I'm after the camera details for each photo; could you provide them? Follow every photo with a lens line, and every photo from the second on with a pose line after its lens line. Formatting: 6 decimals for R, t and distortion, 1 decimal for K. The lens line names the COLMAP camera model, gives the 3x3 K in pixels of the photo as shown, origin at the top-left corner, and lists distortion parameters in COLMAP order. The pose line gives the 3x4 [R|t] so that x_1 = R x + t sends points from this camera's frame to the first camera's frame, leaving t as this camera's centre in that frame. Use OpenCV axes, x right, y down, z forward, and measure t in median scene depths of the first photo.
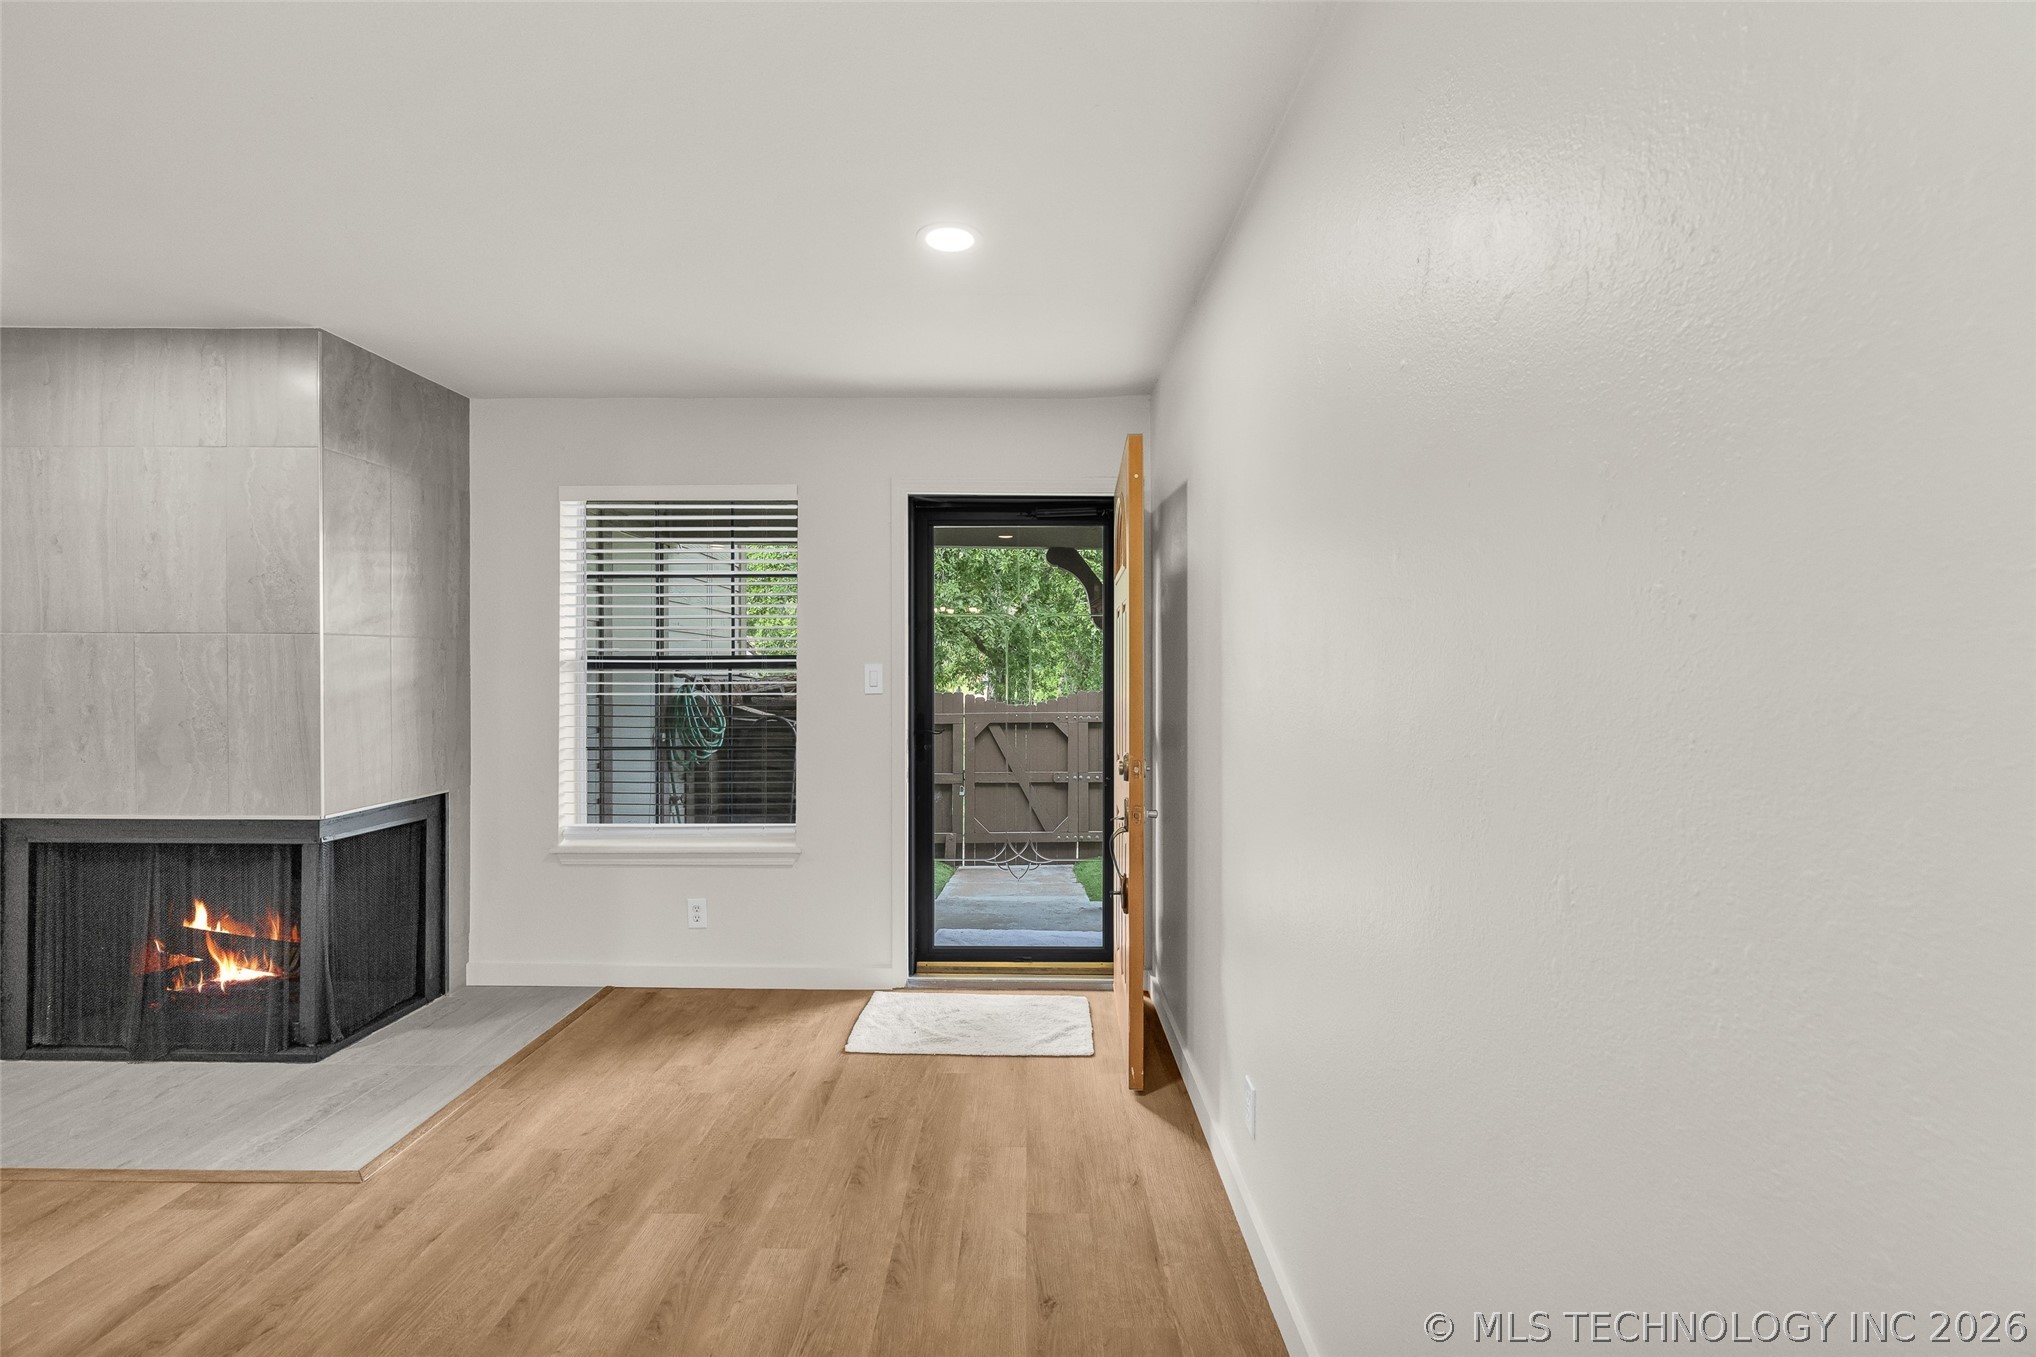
lens RADIAL K [[858.2, 0, 1018.4], [0, 858.2, 668.1], [0, 0, 1]] dist [0.000876, -0.000130]
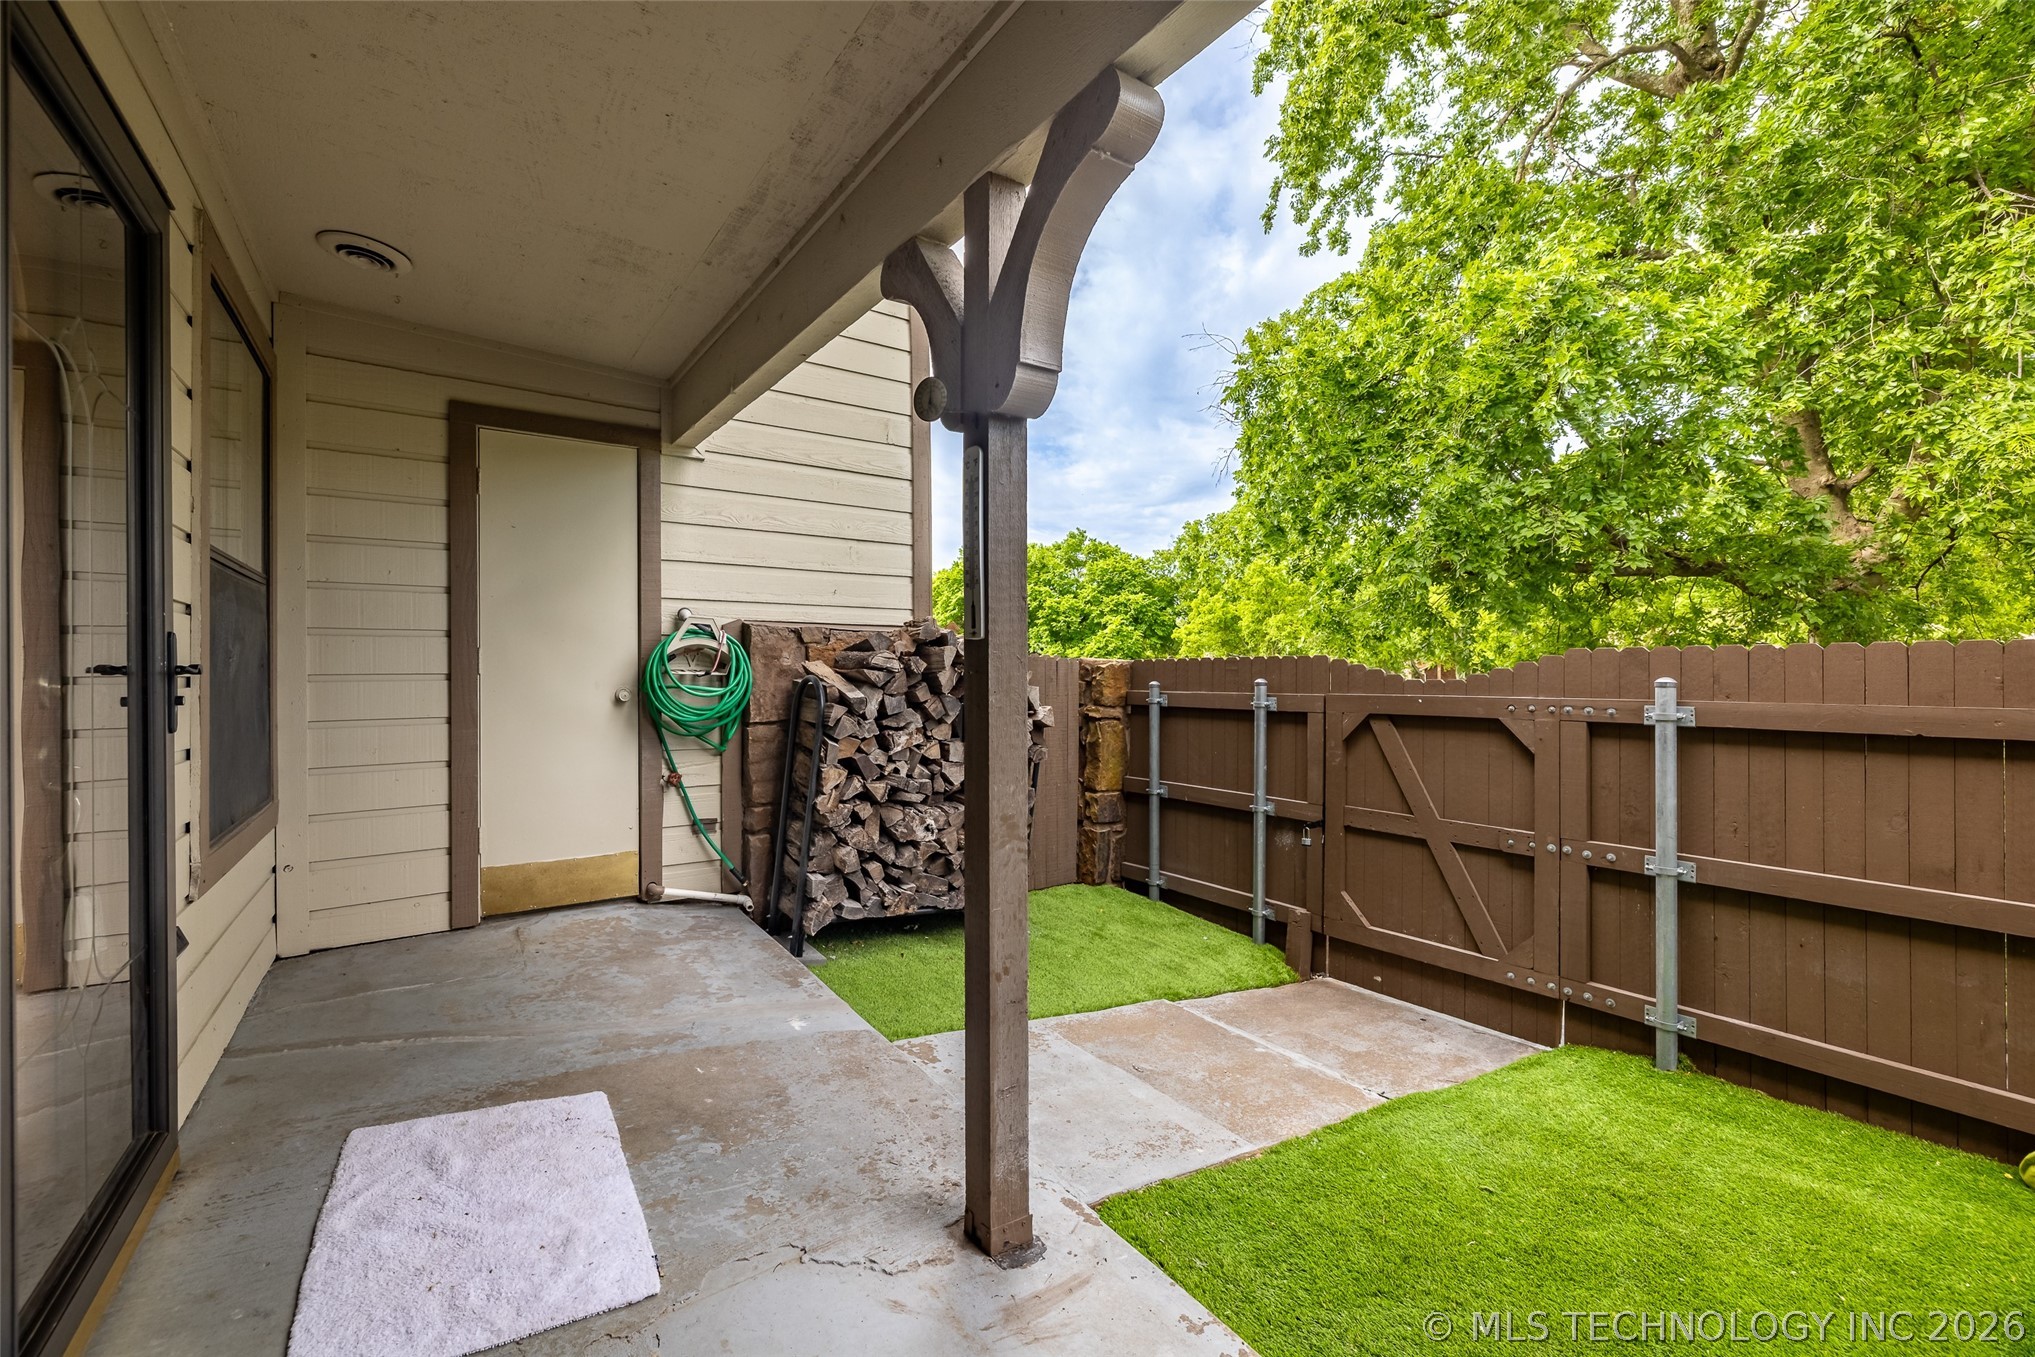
lens RADIAL K [[845.9, 0, 1018.0], [0, 845.9, 667.3], [0, 0, 1]] dist [-0.000506, 0.000084]
pose [[0.573795, -0.000164, -0.818999, 0.712073], [0.003243, 0.999993, 0.002072, 0.094109], [0.818992, -0.003845, 0.573791, 1.459643]]
